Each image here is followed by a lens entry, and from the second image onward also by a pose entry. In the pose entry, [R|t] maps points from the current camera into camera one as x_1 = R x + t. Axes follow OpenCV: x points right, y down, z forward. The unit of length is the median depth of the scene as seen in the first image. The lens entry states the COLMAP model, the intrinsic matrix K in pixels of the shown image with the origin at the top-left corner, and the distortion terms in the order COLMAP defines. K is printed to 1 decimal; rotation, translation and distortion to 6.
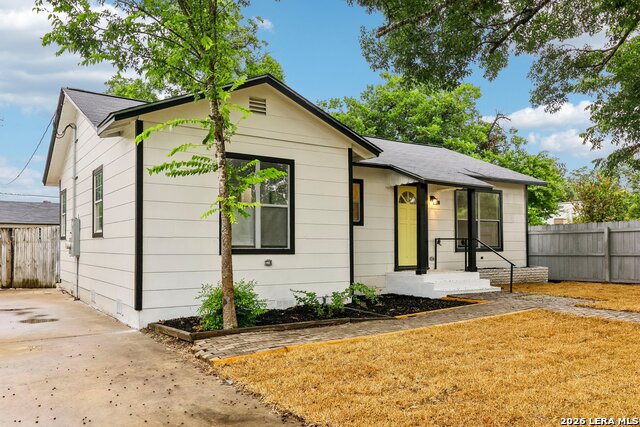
lens RADIAL K [[534.1, 0, 320.0], [0, 534.1, 213.5], [0, 0, 1]] dist [0.009548, 0.006047]
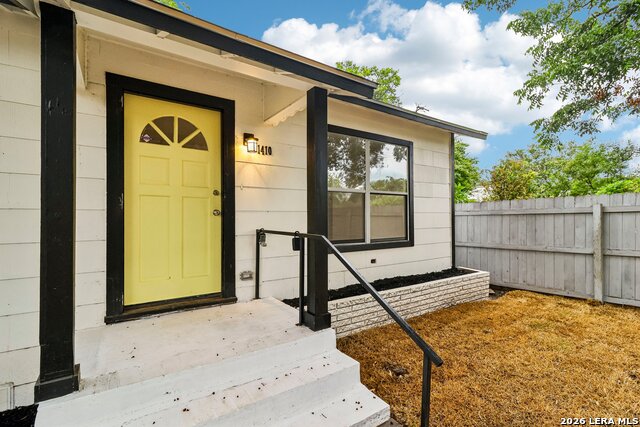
lens RADIAL K [[295.5, 0, 318.7], [0, 295.5, 211.0], [0, 0, 1]] dist [0.000281, -0.000234]
pose [[0.999878, -0.004467, -0.014999, 0.242225], [0.004982, 0.999394, 0.034444, 0.020362], [0.014836, -0.034515, 0.999294, 0.672959]]
